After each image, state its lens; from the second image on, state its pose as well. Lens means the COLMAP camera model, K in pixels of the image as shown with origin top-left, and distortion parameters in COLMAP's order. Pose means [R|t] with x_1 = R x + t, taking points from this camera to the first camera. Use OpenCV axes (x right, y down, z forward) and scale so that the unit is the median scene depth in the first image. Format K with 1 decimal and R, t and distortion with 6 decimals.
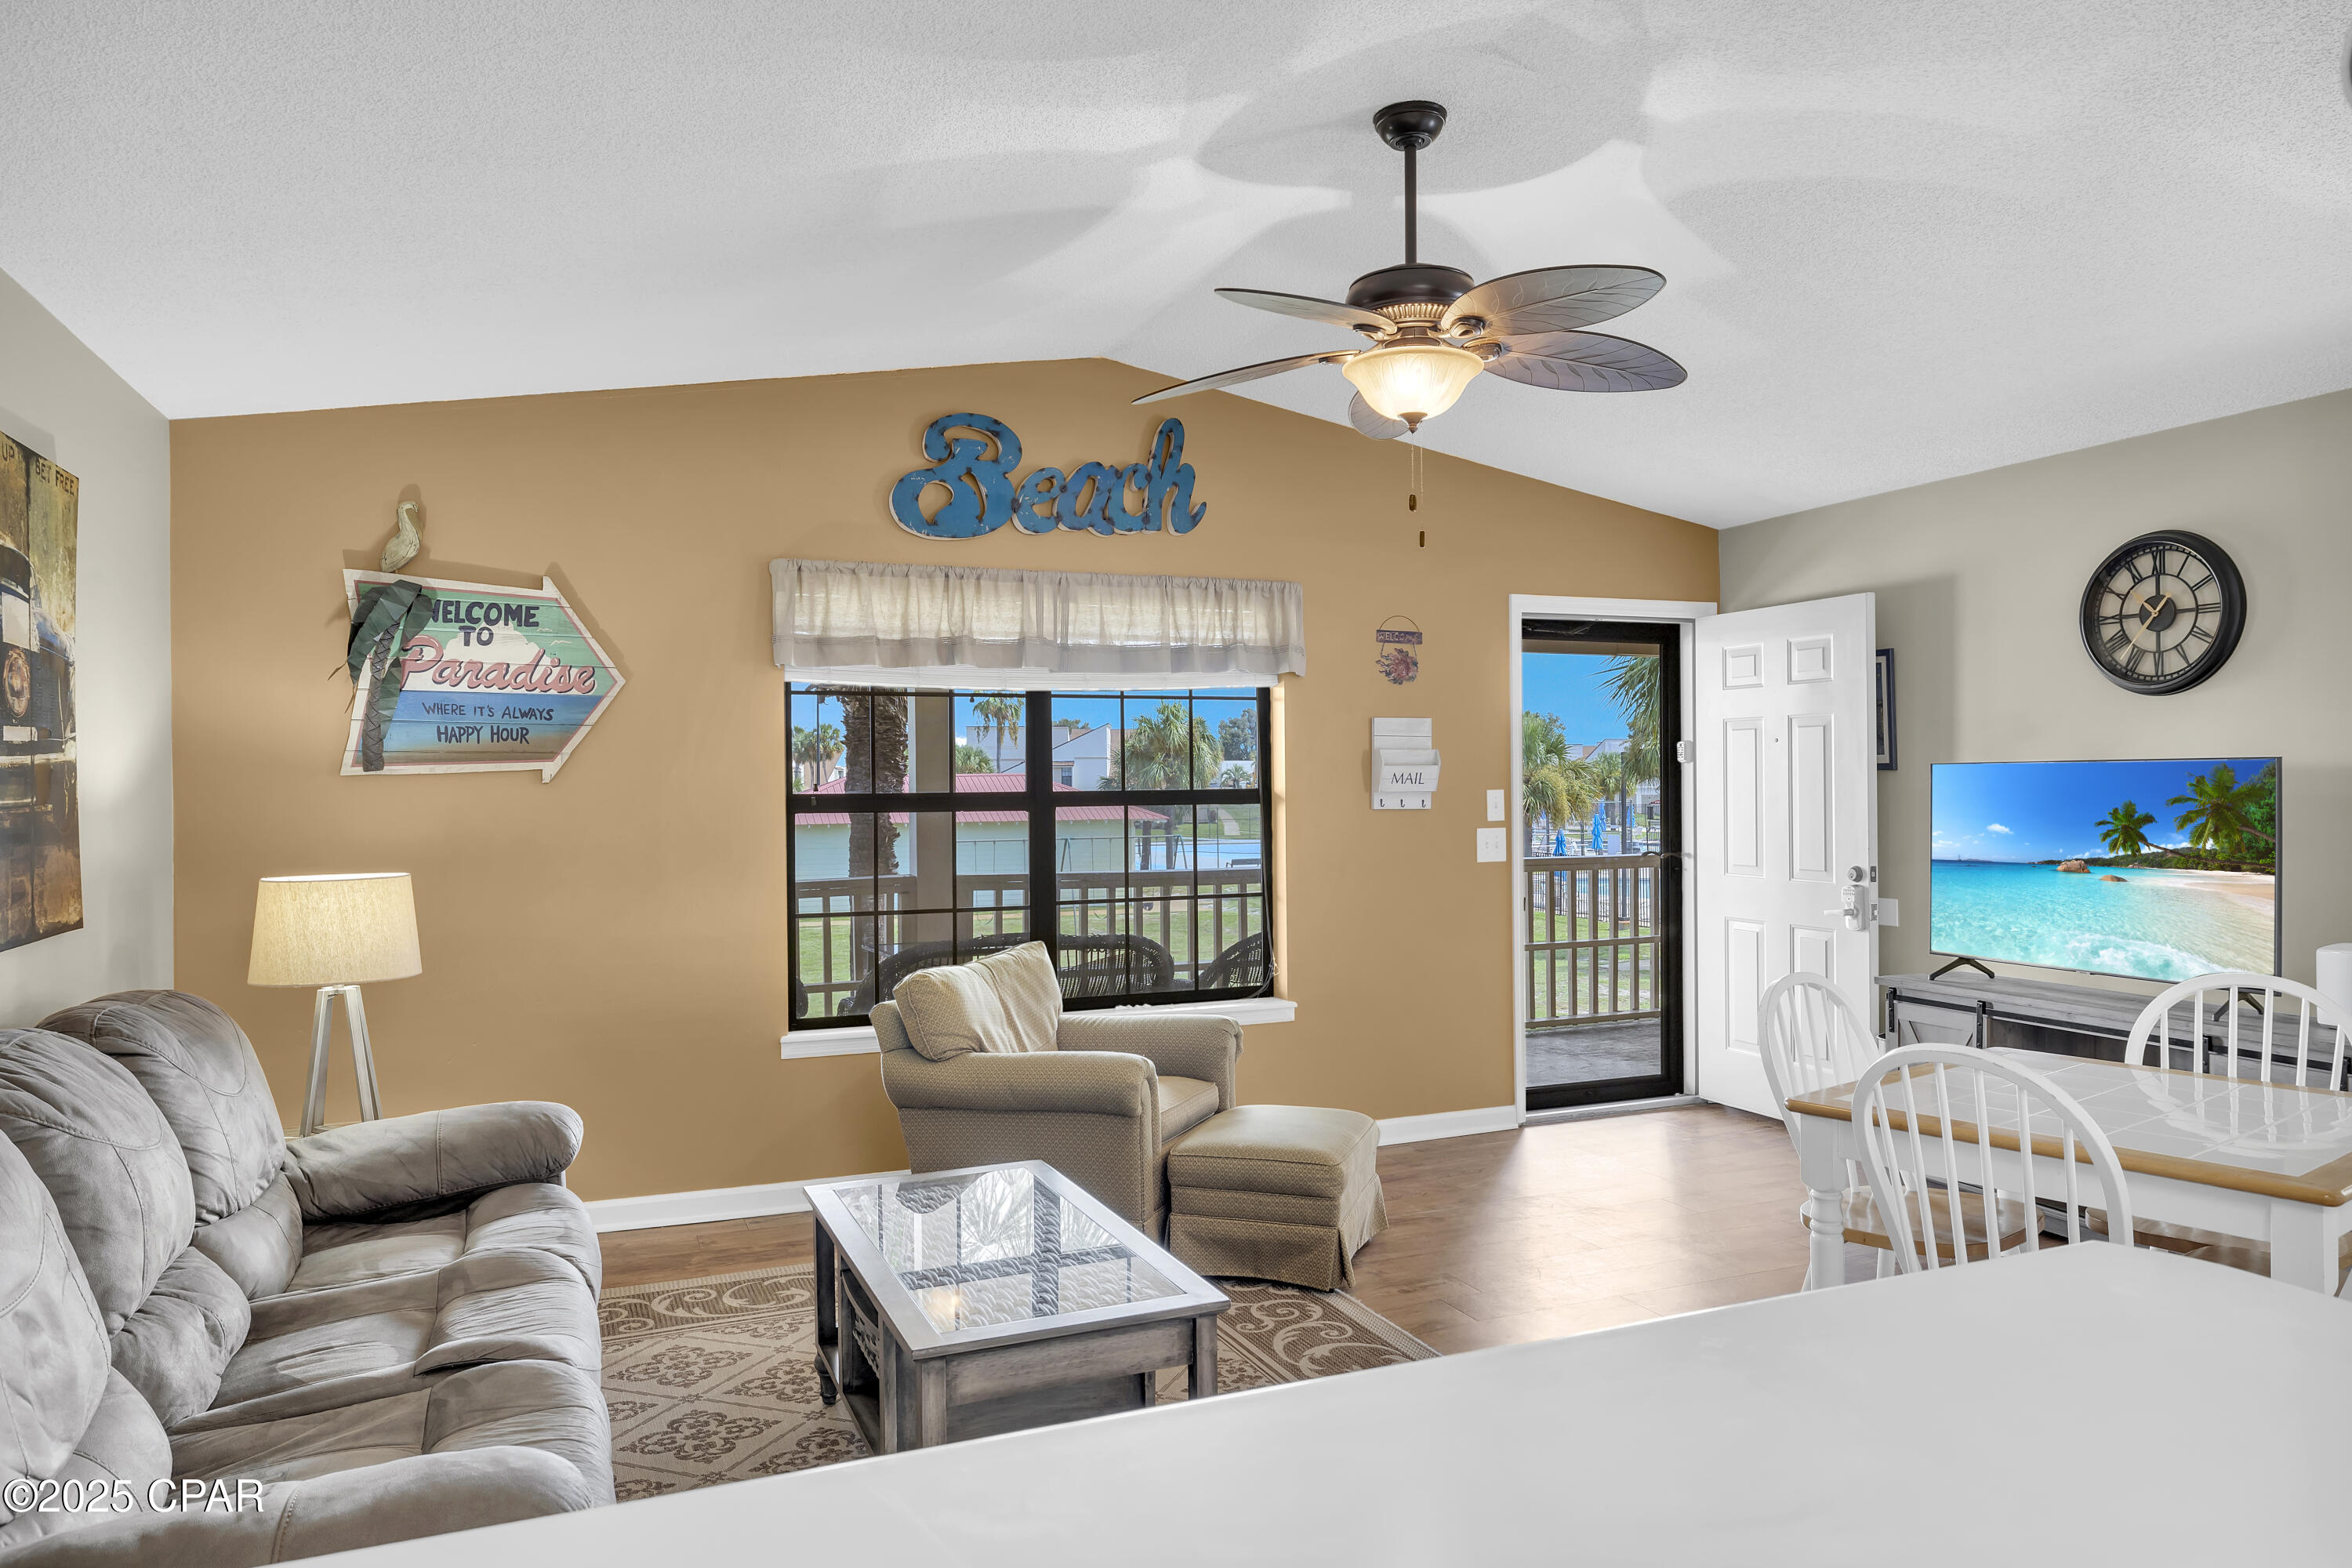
lens RADIAL K [[1509.5, 0, 1176.0], [0, 1509.5, 784.0], [0, 0, 1]] dist [0.001182, -0.000116]
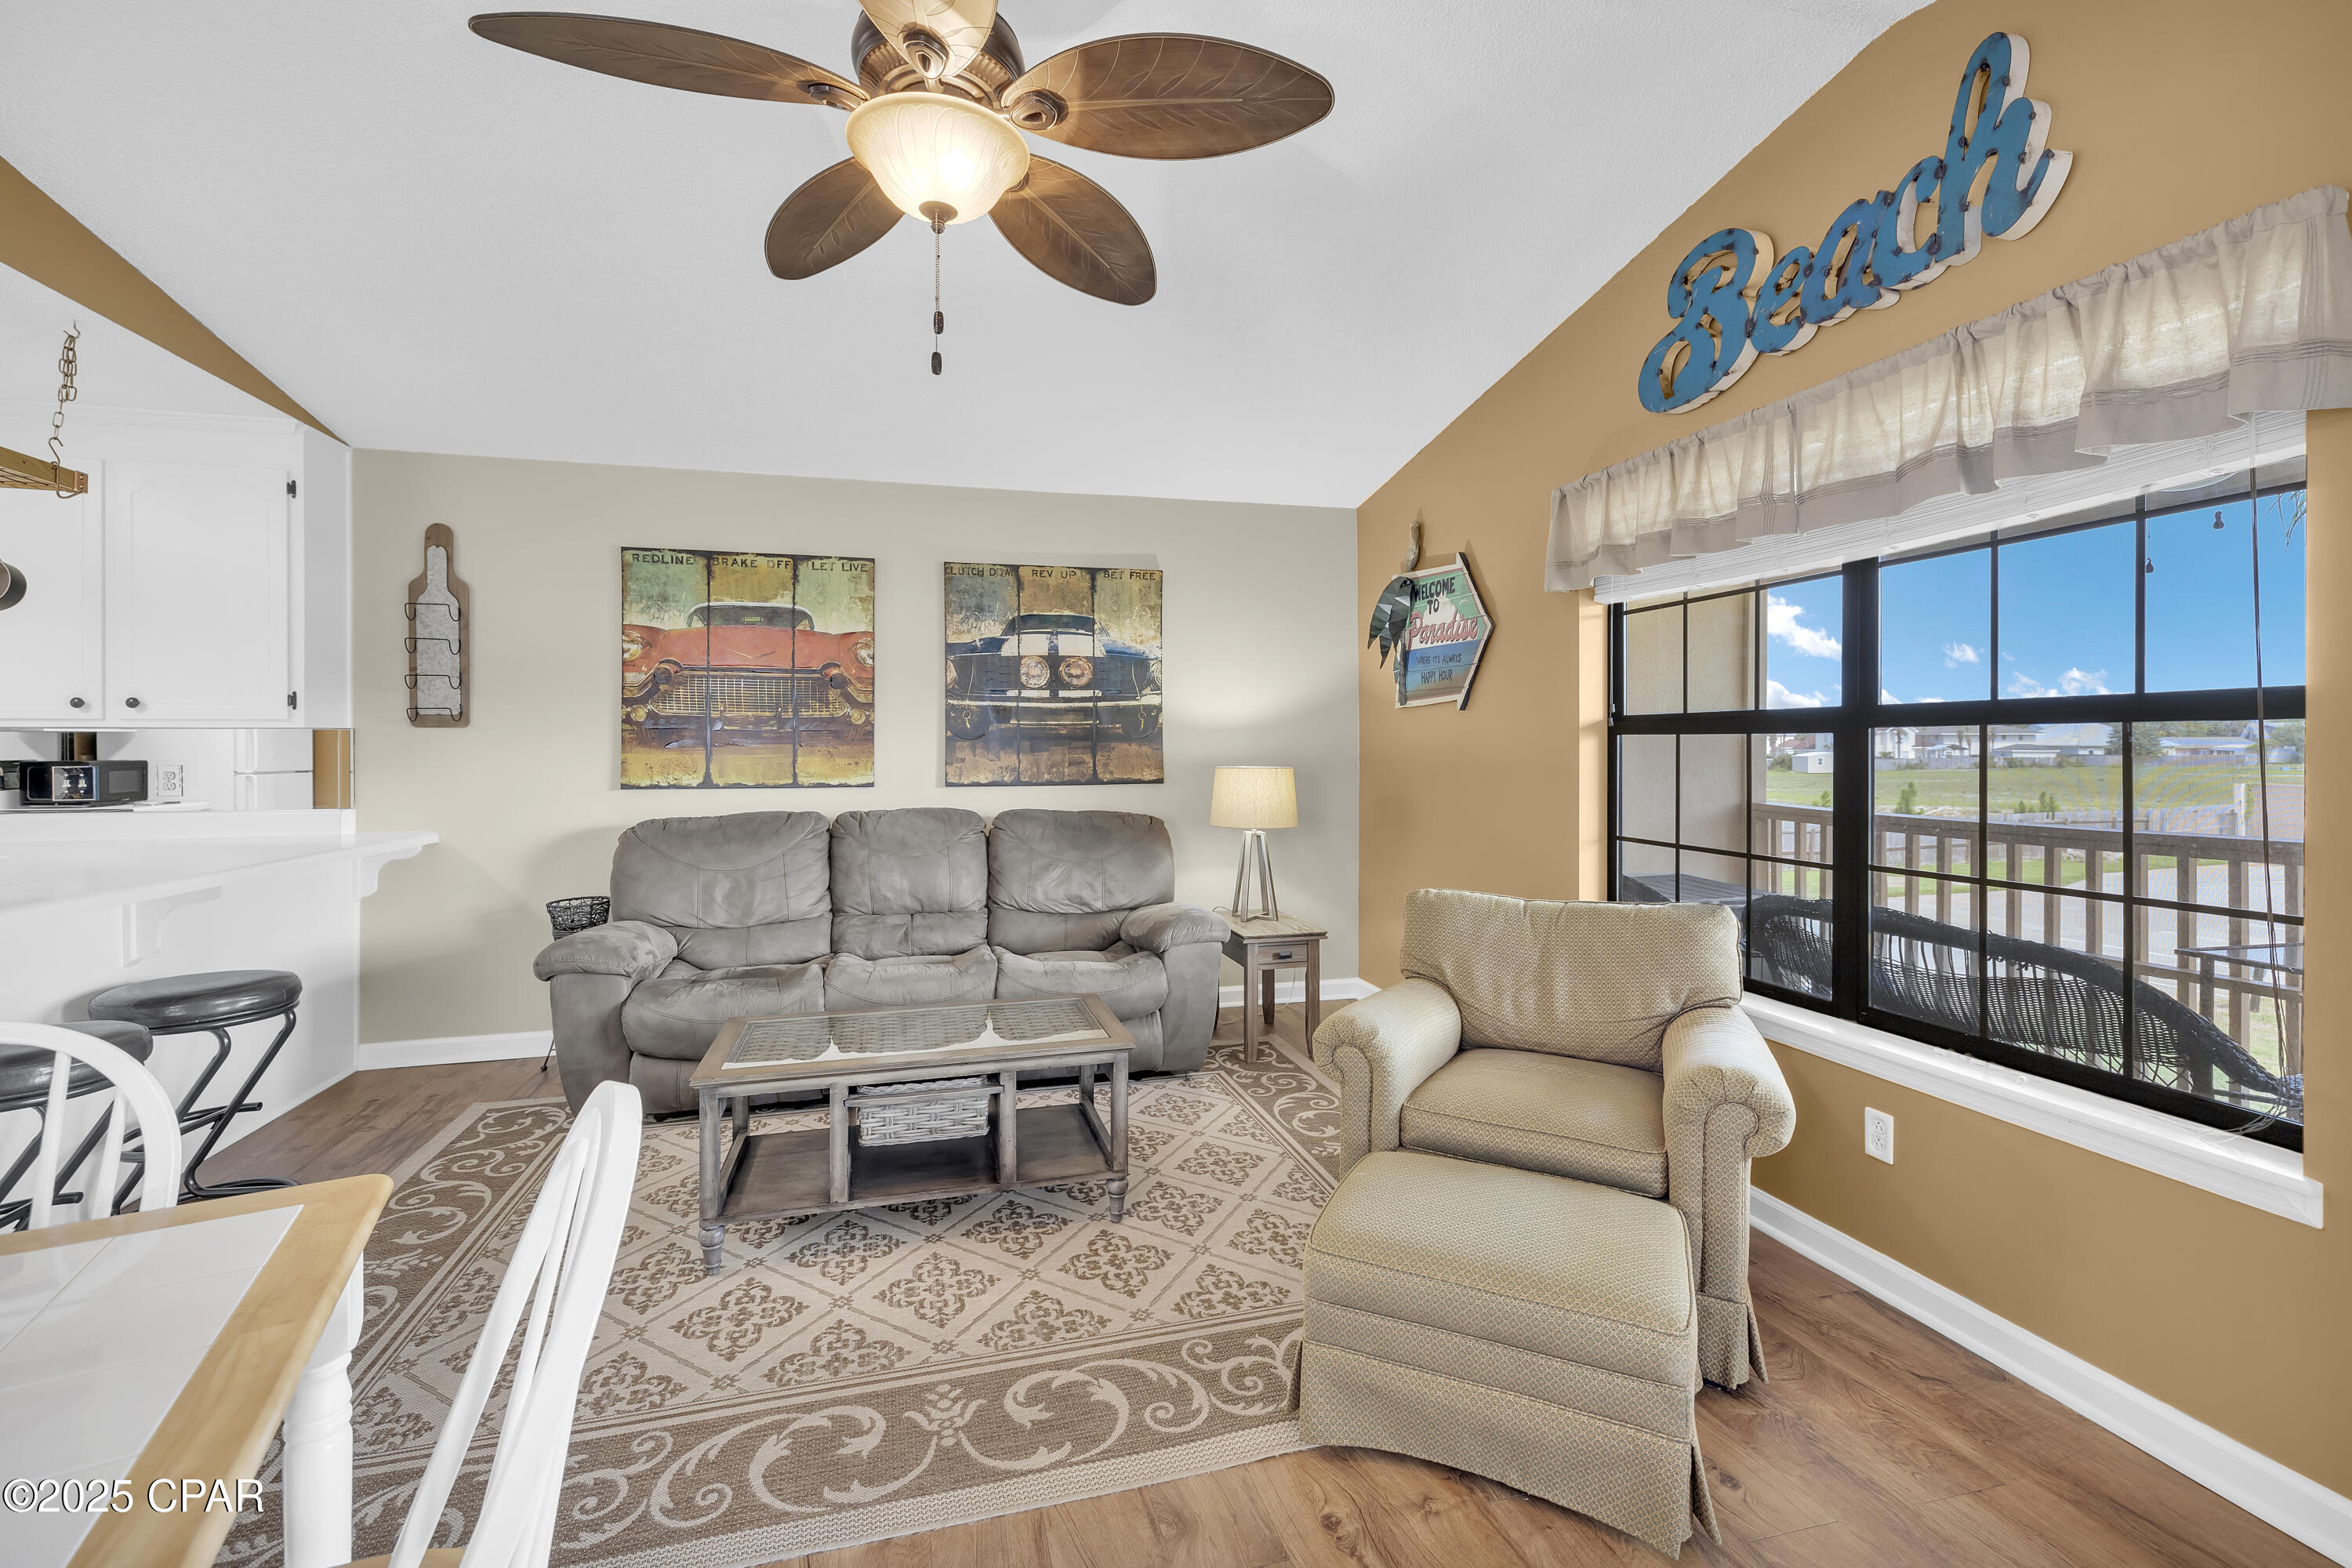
lens RADIAL K [[1004.9, 0, 1177.6], [0, 1004.9, 751.7], [0, 0, 1]] dist [-0.000147, 0.000119]
pose [[-0.131074, 0.015776, -0.991247, 0.433035], [0.003241, 0.999875, 0.015485, 0.019066], [0.991367, -0.001183, -0.131108, 0.781339]]
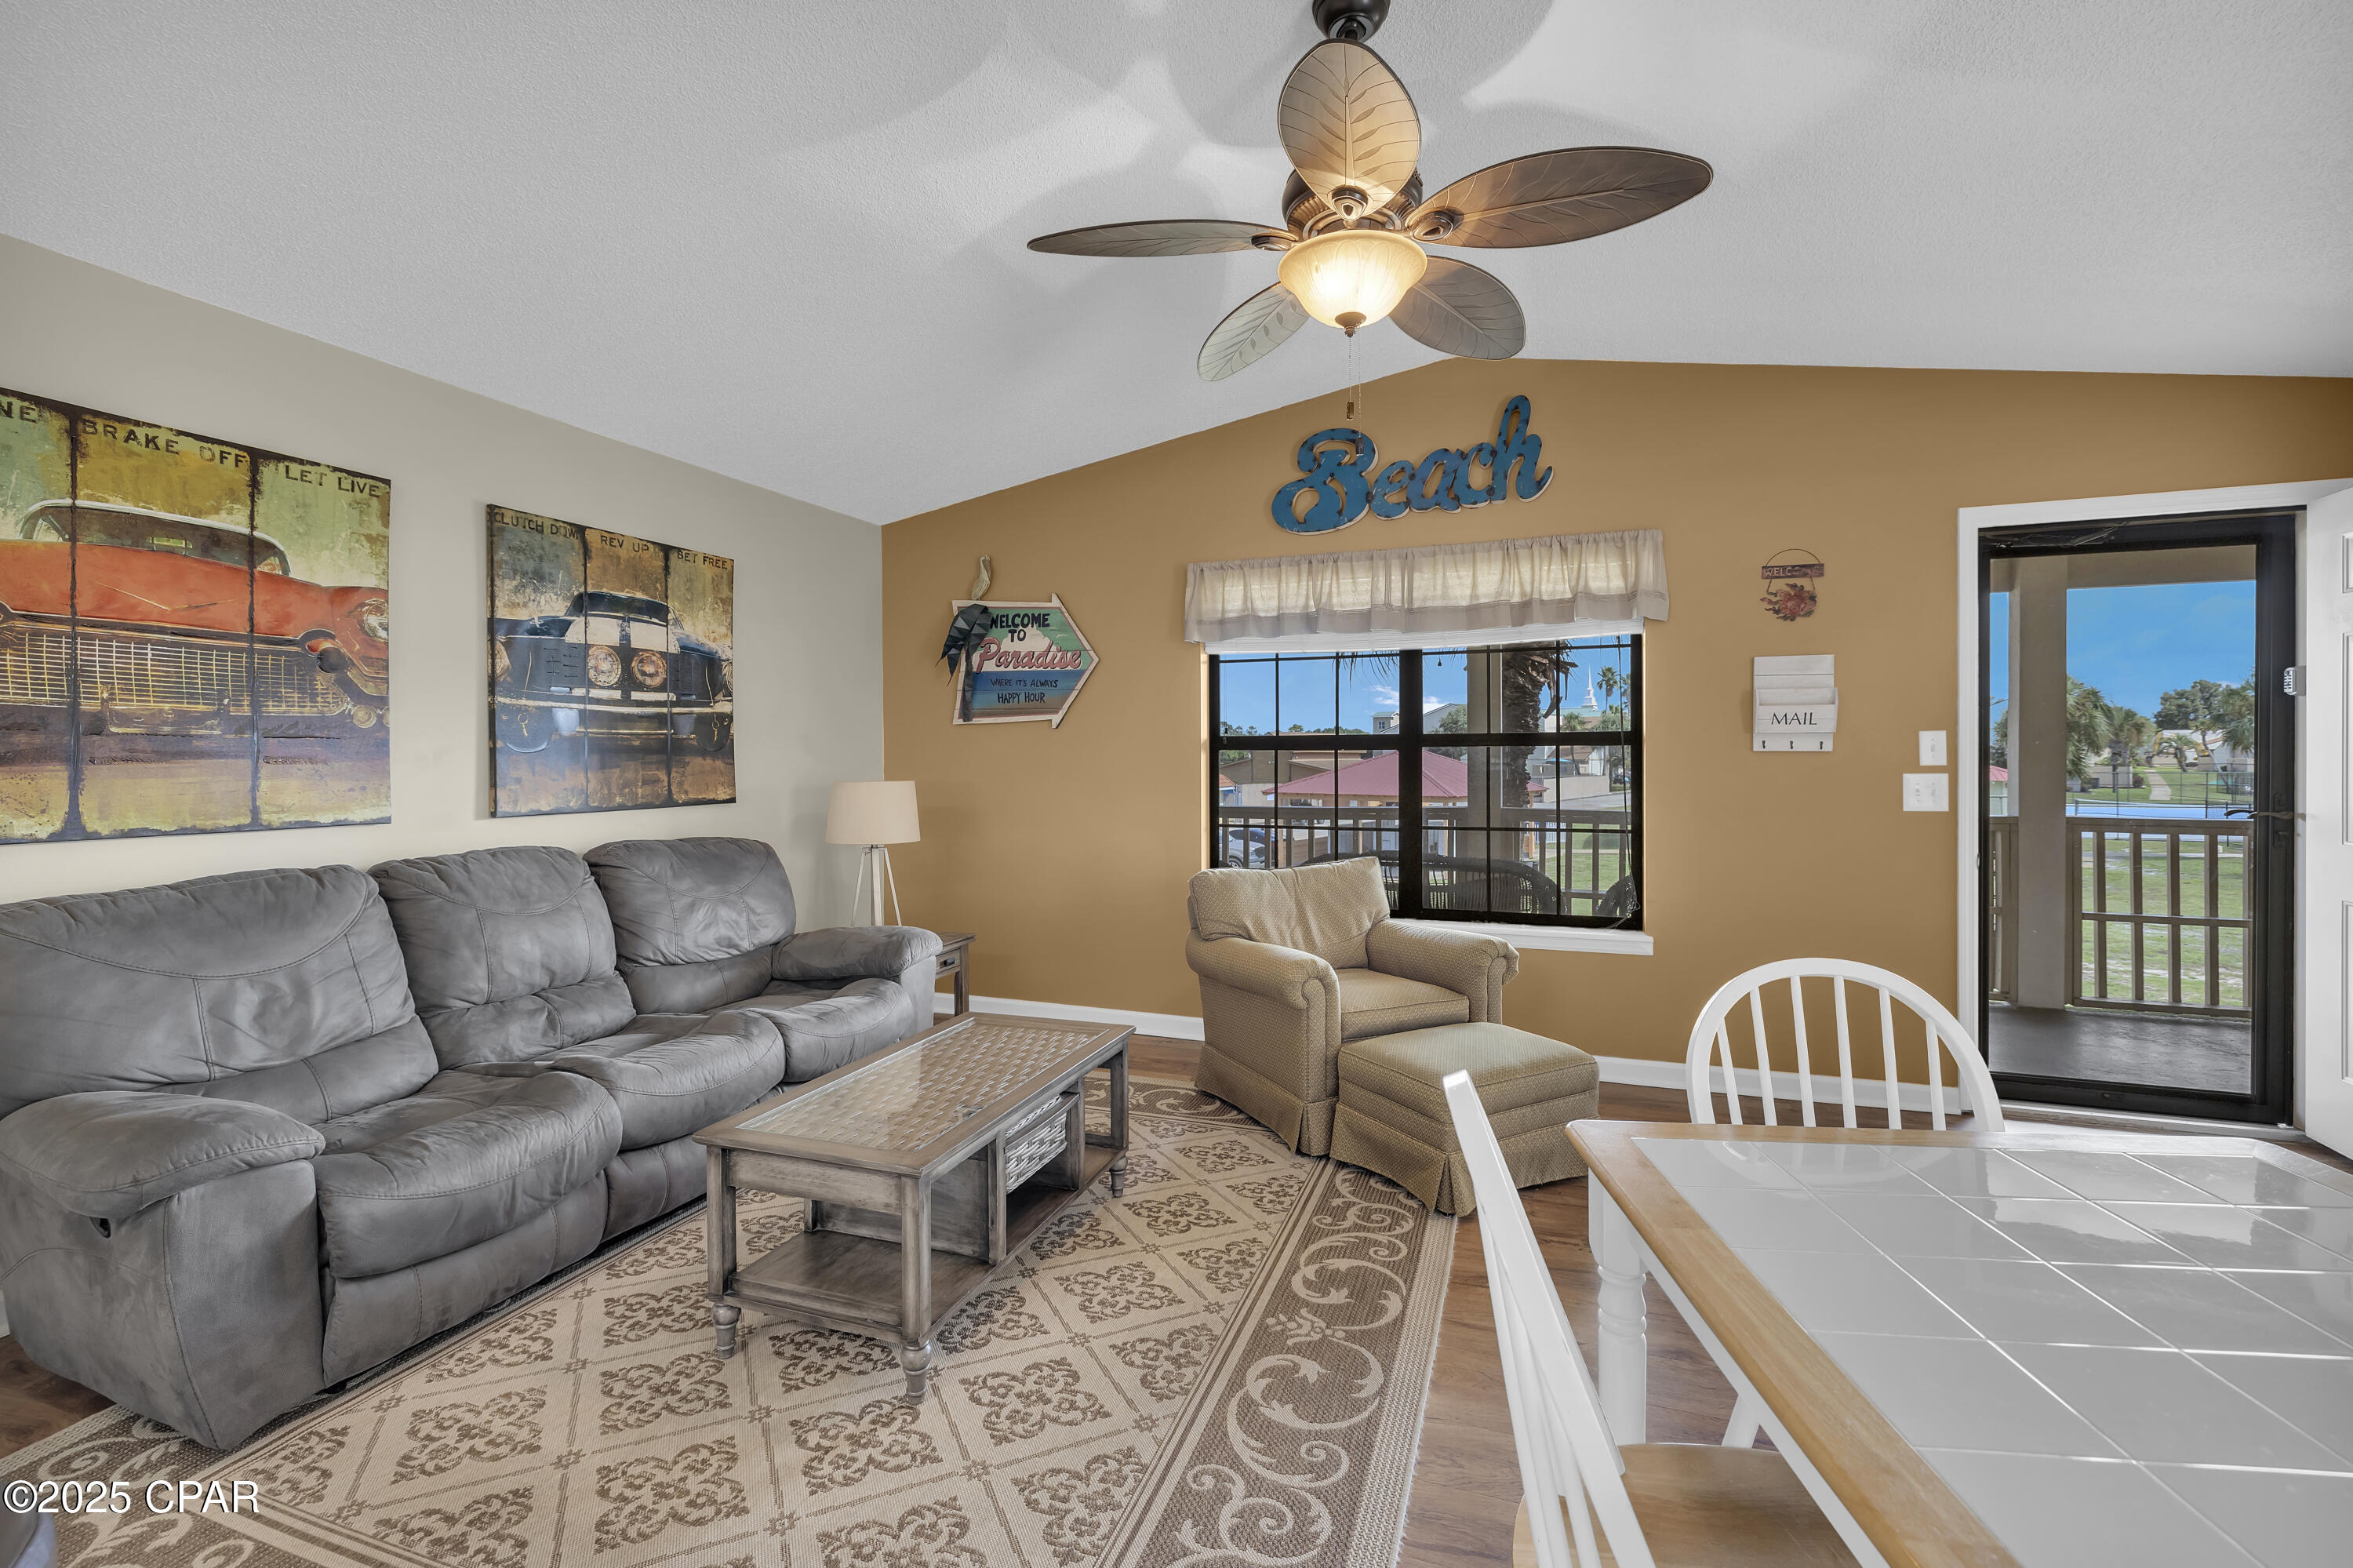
lens RADIAL K [[1011.5, 0, 1183.8], [0, 1011.5, 764.0], [0, 0, 1]] dist [-0.000568, 0.000152]
pose [[0.734402, 0.011123, -0.678623, 0.337956], [-0.002579, 0.999904, 0.013599, 0.018980], [0.678710, -0.008237, 0.734361, 0.299967]]
